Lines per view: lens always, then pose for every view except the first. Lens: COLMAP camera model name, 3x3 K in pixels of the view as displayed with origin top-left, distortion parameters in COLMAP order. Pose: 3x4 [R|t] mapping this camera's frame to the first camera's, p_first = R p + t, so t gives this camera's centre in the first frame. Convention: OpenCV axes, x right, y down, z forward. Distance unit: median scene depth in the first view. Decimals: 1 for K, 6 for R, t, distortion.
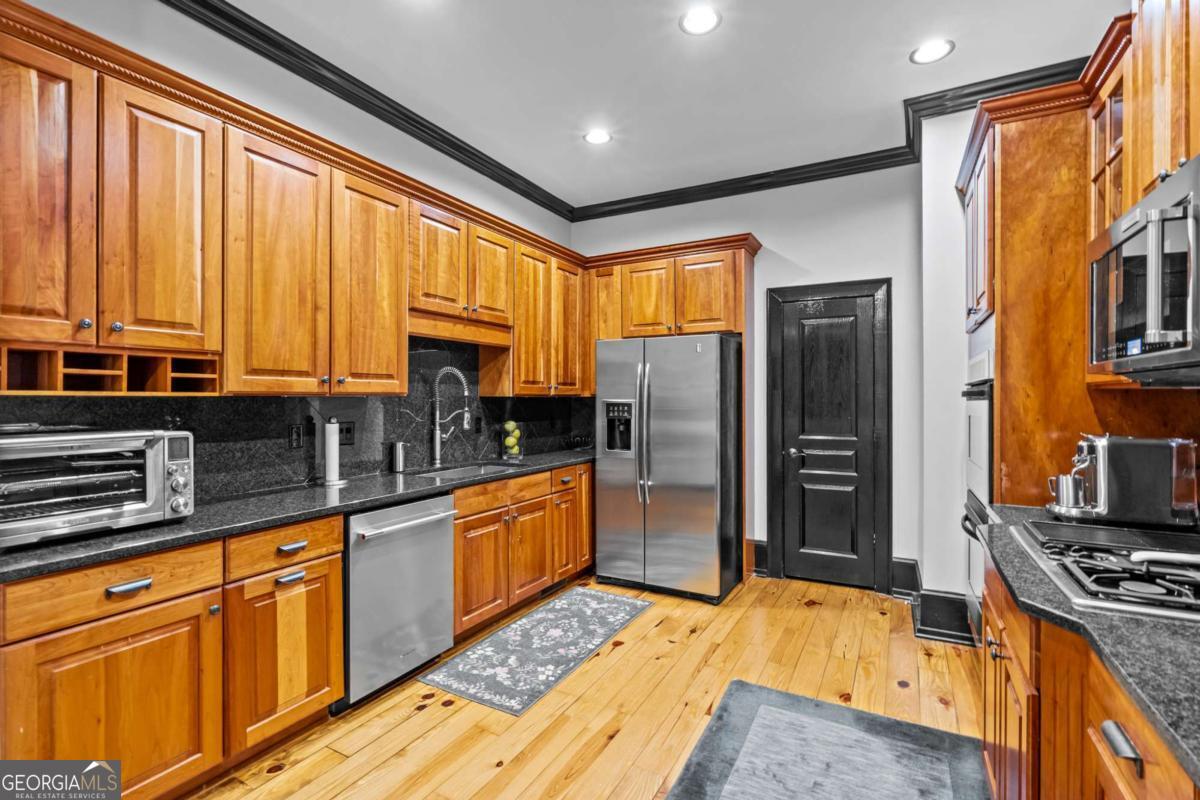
lens RADIAL K [[544.0, 0, 601.9], [0, 544.0, 398.4], [0, 0, 1]] dist [0.002179, -0.000359]
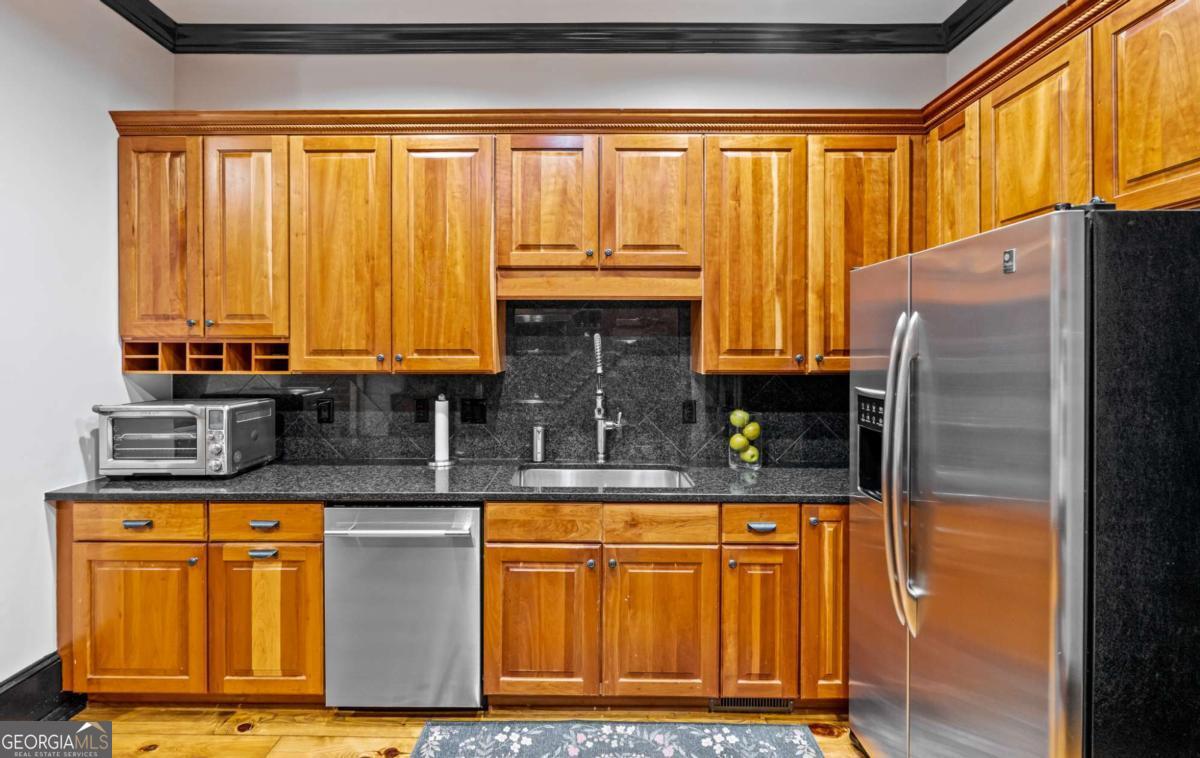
lens RADIAL K [[532.8, 0, 591.0], [0, 532.8, 350.6], [0, 0, 1]] dist [-0.003697, 0.000035]
pose [[0.473973, 0.005819, -0.880520, 0.435191], [-0.002742, 0.999983, 0.005133, -0.045612], [0.880535, -0.000018, 0.473981, 0.755592]]
